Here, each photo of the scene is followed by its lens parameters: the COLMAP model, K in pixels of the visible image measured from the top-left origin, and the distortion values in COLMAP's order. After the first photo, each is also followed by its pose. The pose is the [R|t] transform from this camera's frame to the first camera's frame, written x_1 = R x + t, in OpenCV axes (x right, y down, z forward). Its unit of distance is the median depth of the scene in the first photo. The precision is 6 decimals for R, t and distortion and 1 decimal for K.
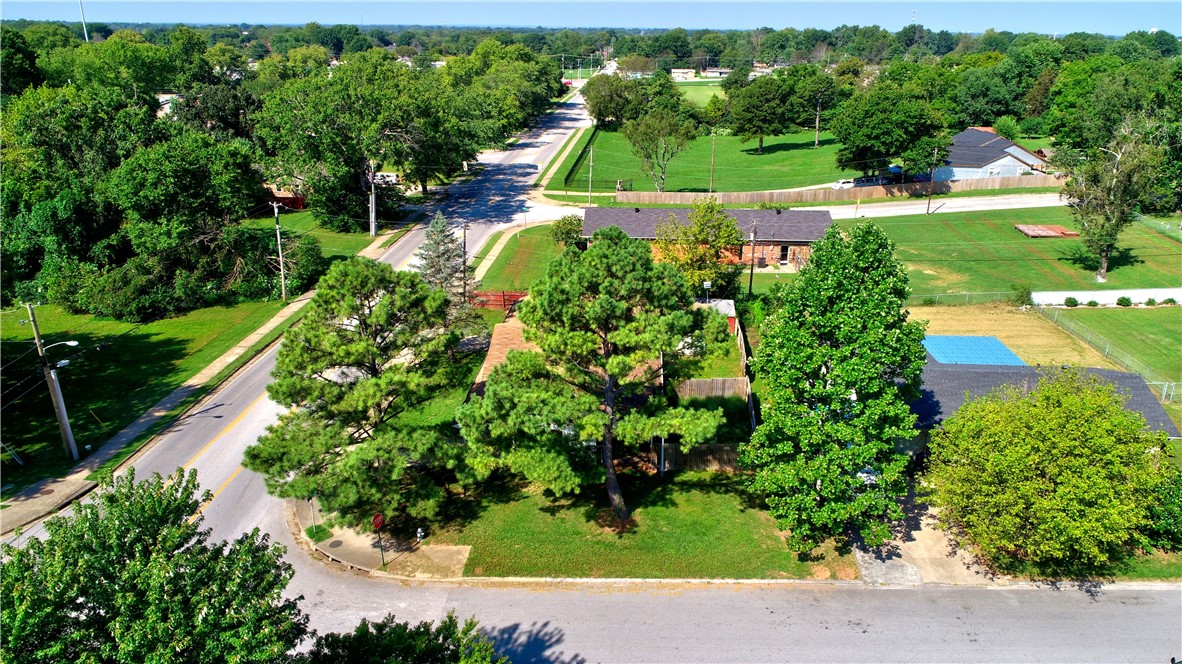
lens RADIAL K [[841.8, 0, 628.9], [0, 841.8, 330.6], [0, 0, 1]] dist [-0.000024, 0.003786]
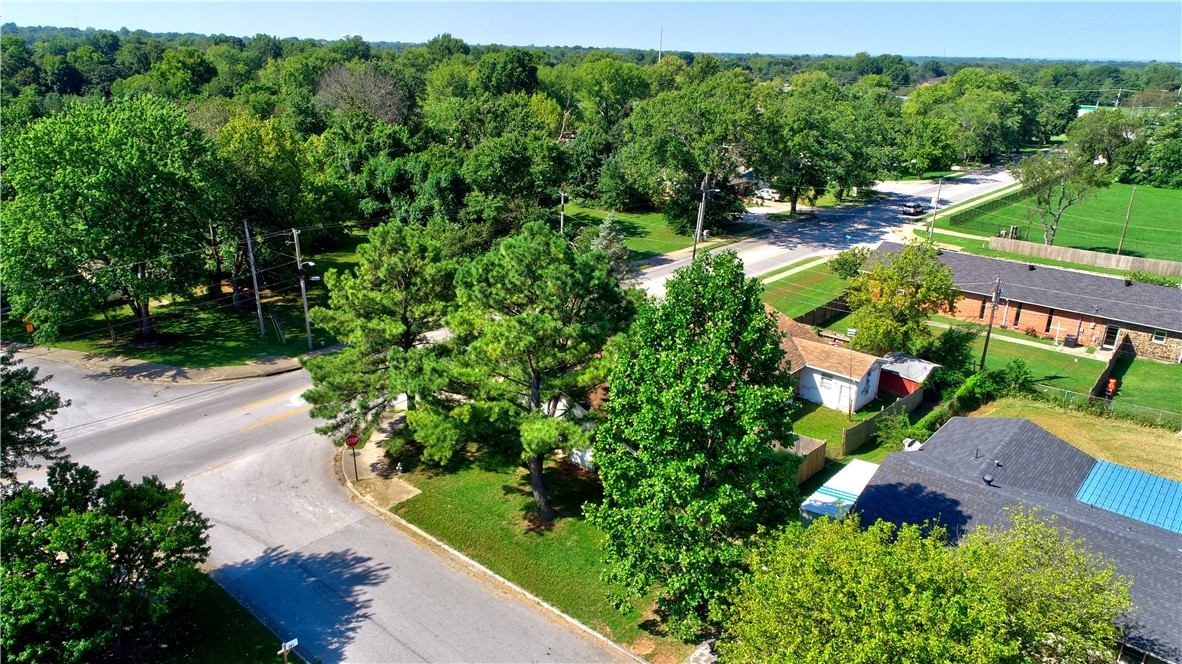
lens RADIAL K [[810.0, 0, 566.1], [0, 810.0, 333.5], [0, 0, 1]] dist [0.009300, 0.002855]
pose [[0.768812, 0.216346, -0.601766, 0.215452], [-0.227572, 0.971990, 0.058703, -0.020809], [0.597611, 0.091813, 0.796512, 0.092103]]
